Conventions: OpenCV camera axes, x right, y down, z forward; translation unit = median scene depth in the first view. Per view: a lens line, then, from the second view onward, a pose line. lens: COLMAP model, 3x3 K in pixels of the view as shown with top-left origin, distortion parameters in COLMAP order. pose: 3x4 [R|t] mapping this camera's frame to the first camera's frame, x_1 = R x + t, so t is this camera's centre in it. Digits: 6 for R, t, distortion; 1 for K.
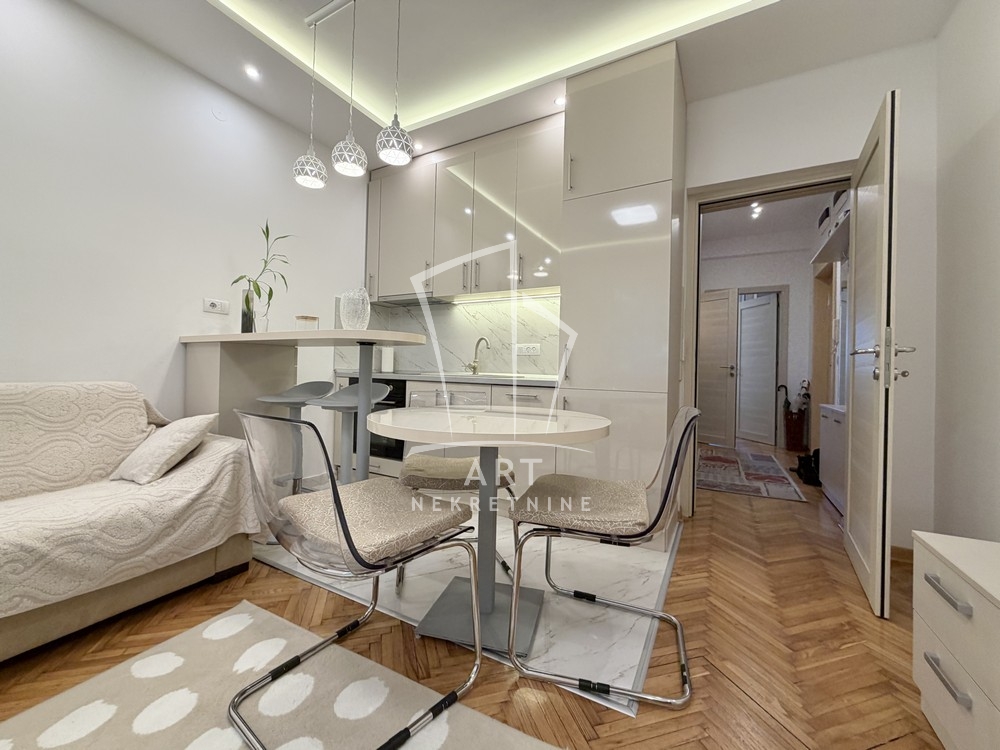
lens RADIAL K [[403.8, 0, 495.3], [0, 403.8, 371.5], [0, 0, 1]] dist [-0.001322, -0.000362]
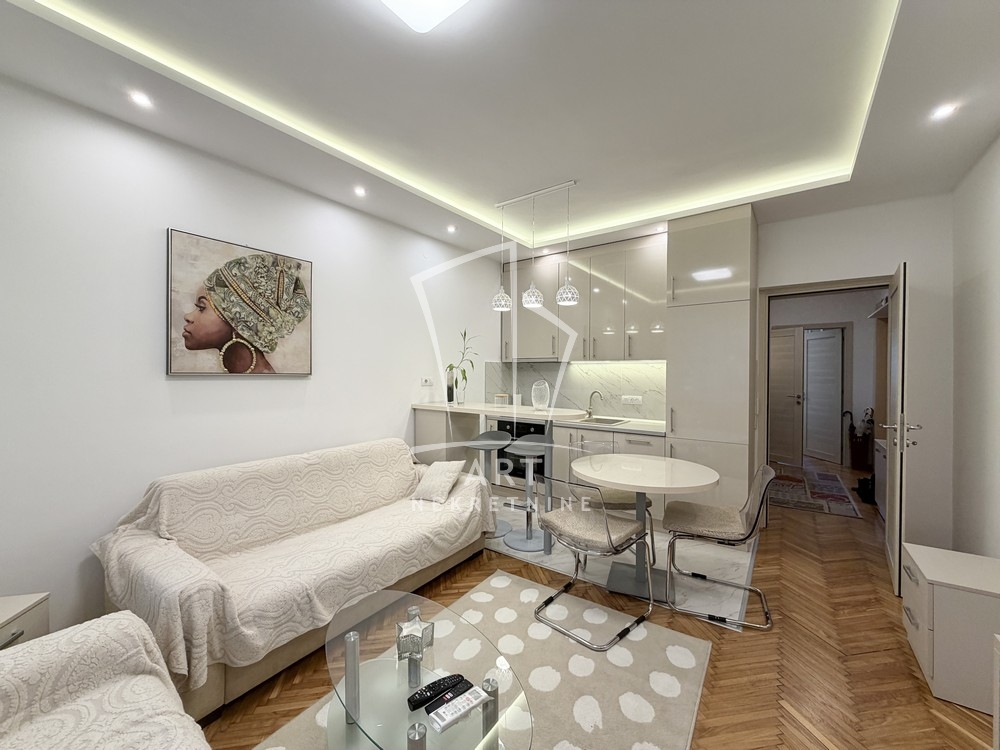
lens RADIAL K [[406.9, 0, 486.7], [0, 406.9, 375.1], [0, 0, 1]] dist [-0.001938, -0.000413]
pose [[0.991401, -0.019961, -0.129331, -0.383100], [0.021493, 0.999714, 0.010460, -0.280446], [0.129085, -0.013150, 0.991546, -0.701251]]
